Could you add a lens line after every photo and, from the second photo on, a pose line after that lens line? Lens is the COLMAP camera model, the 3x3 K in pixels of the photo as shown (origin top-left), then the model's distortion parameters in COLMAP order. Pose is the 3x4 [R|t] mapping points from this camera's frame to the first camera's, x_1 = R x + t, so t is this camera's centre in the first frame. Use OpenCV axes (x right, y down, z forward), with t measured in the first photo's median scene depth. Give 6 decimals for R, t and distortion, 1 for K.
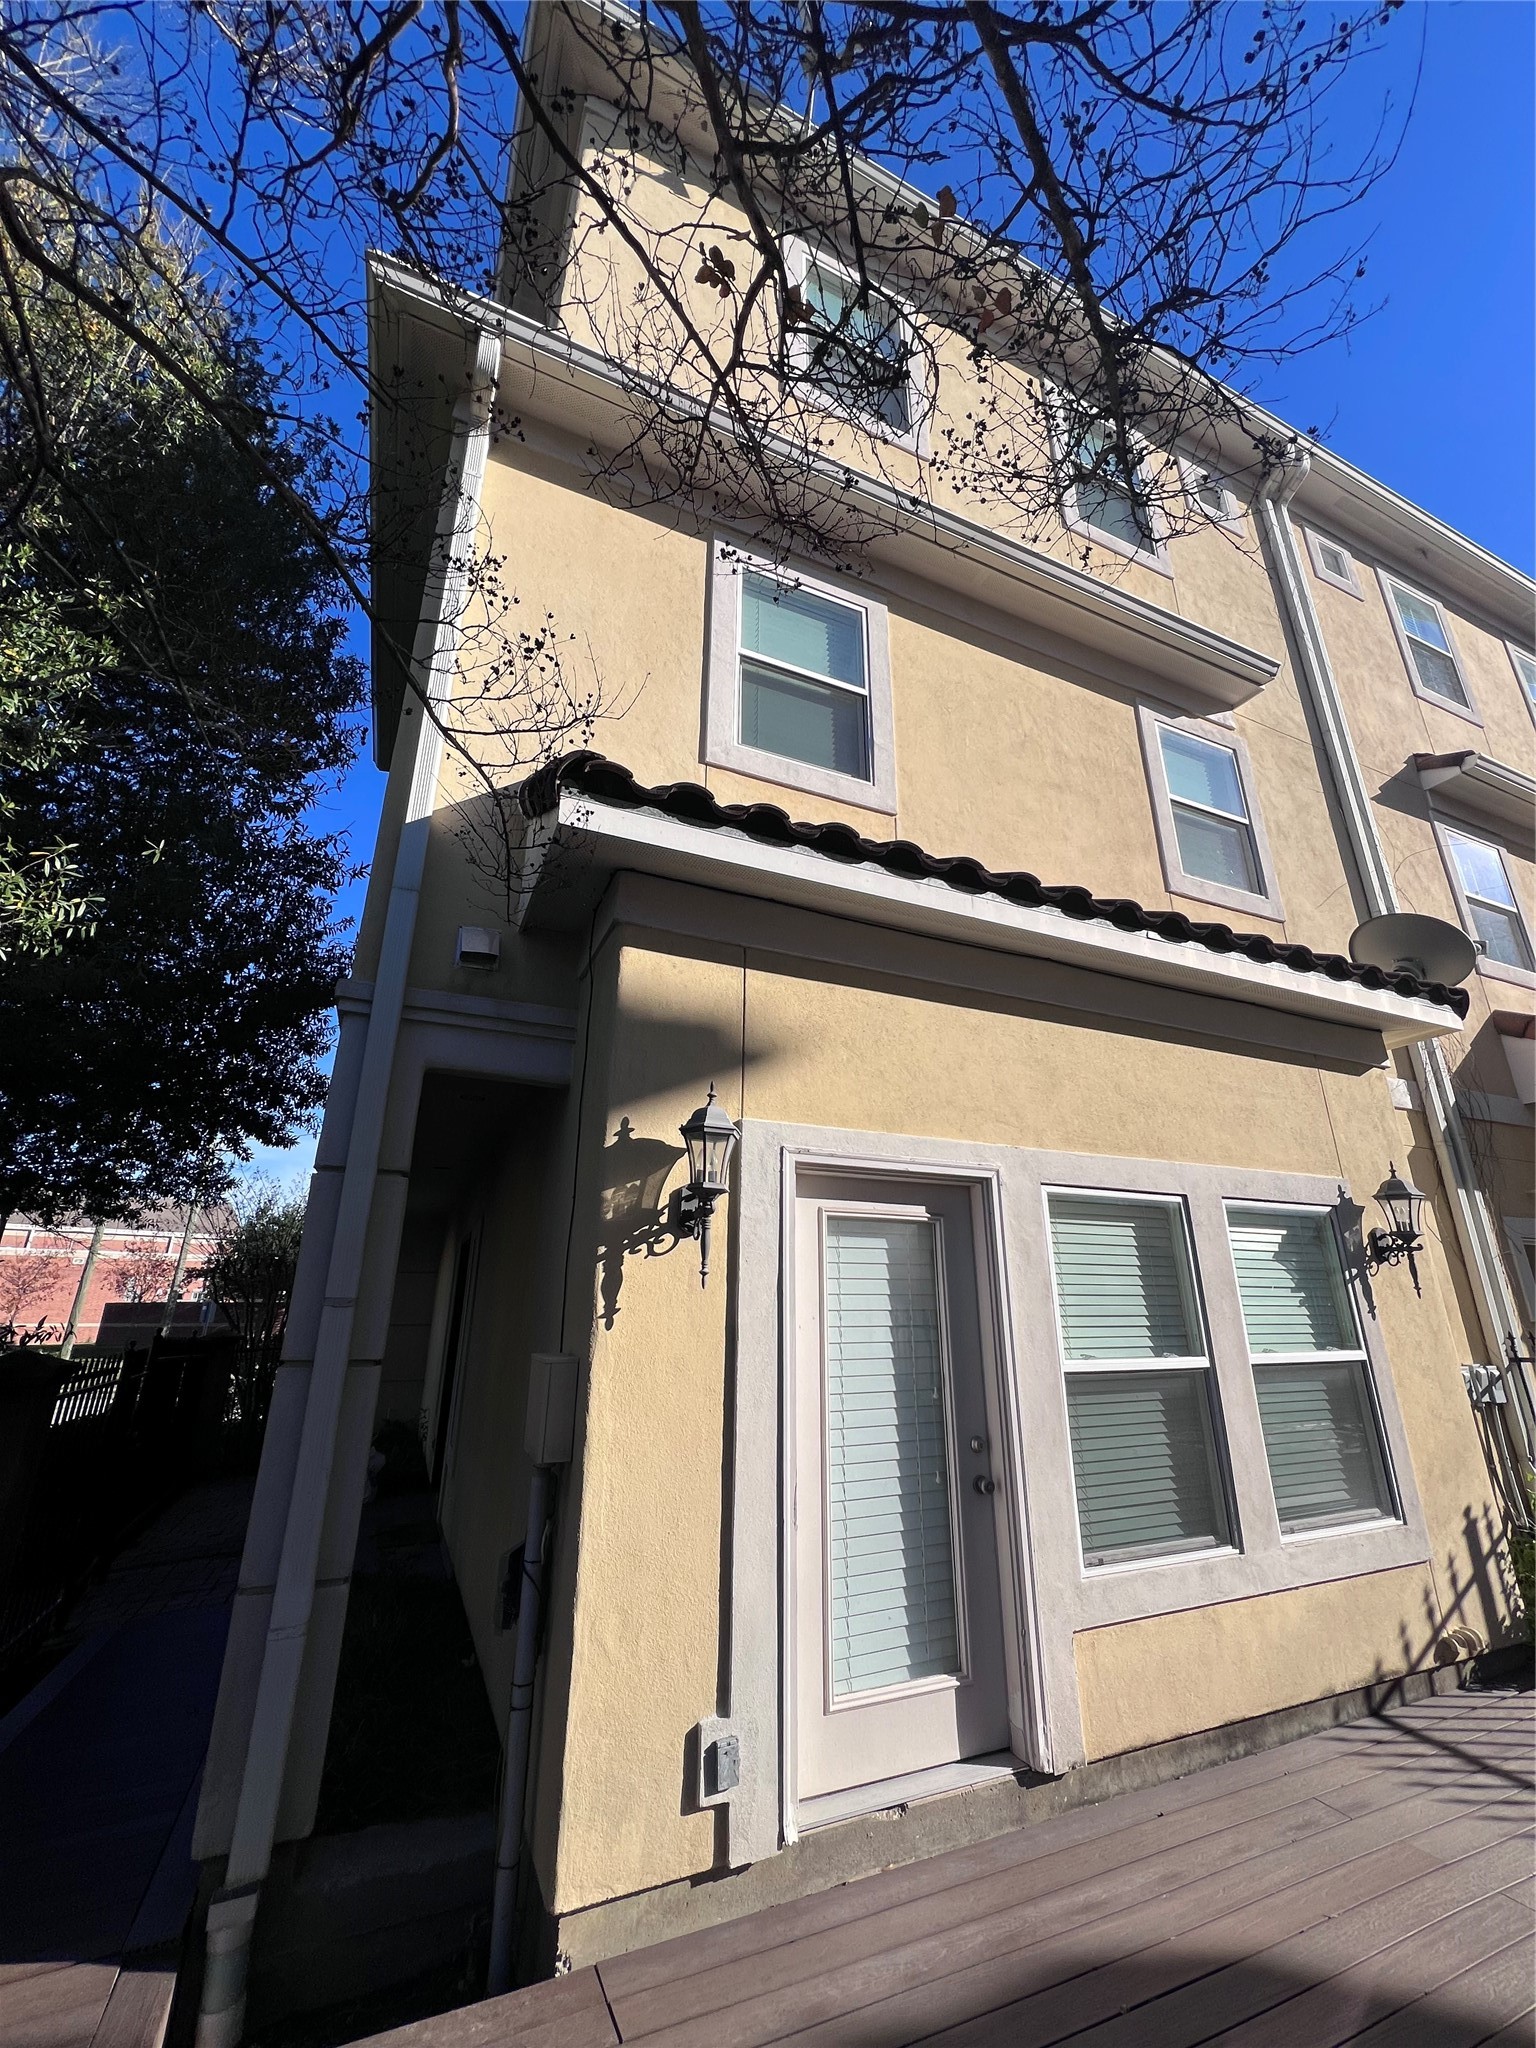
lens RADIAL K [[819.0, 0, 762.3], [0, 819.0, 1021.1], [0, 0, 1]] dist [-0.002101, 0.000023]
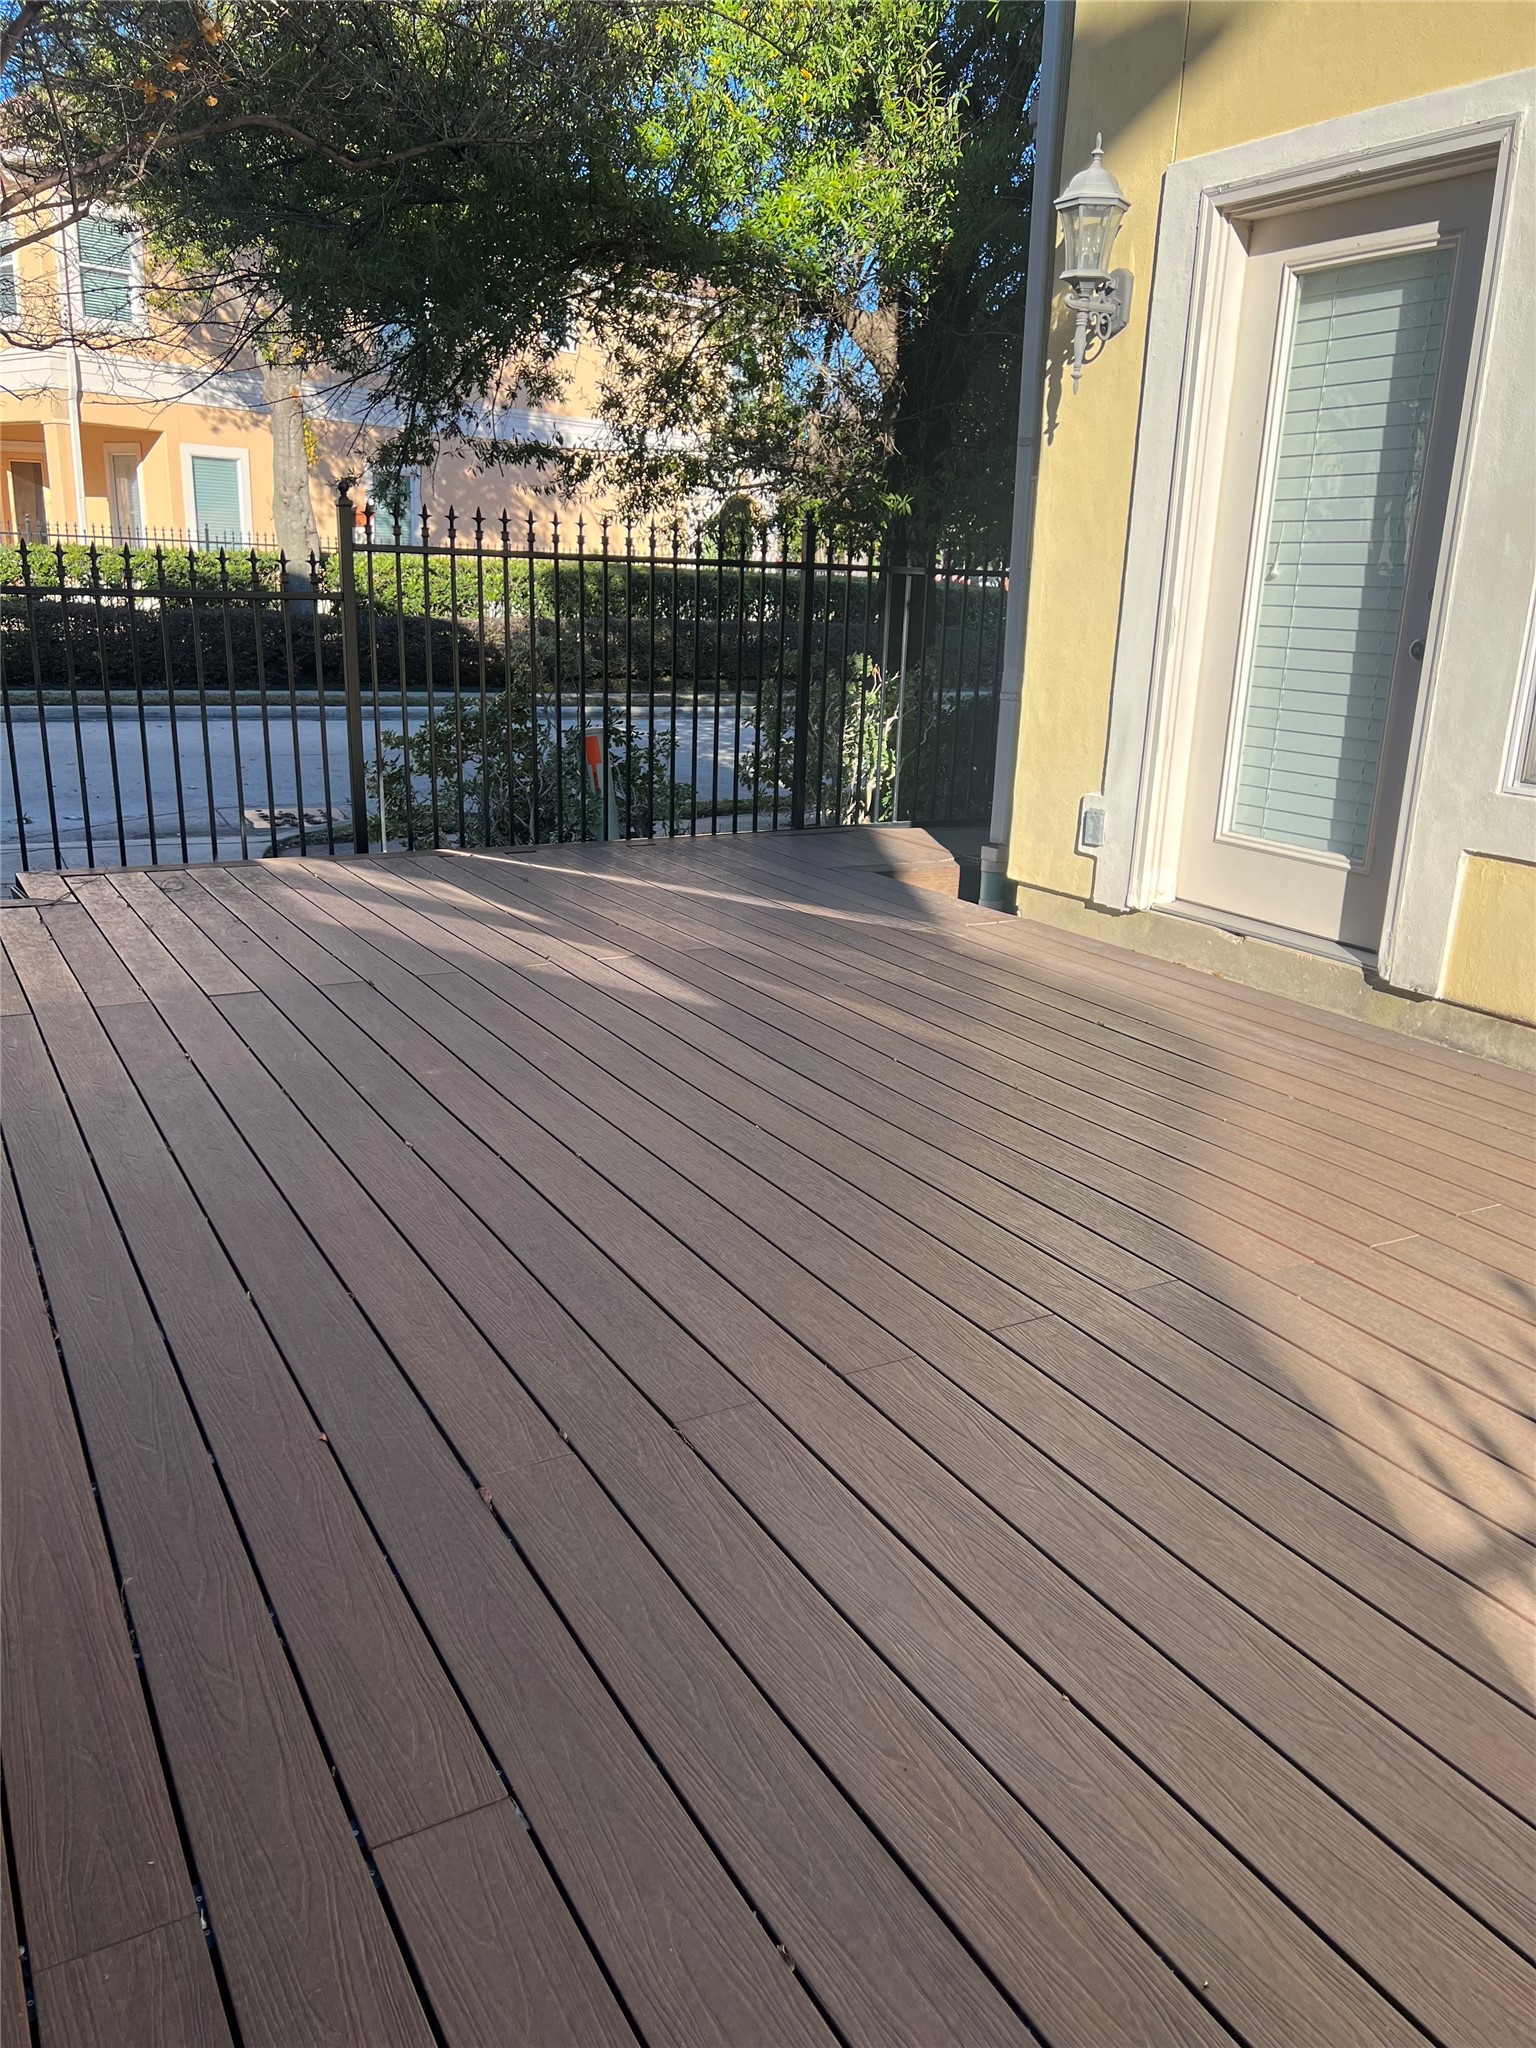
lens RADIAL K [[1530.7, 0, 766.3], [0, 1530.7, 1025.1], [0, 0, 1]] dist [0.033469, -0.000523]
pose [[0.107208, 0.286715, -0.951998, 1.796096], [0.296312, 0.904790, 0.305866, 0.338142], [0.949055, -0.314880, 0.012044, 0.413821]]
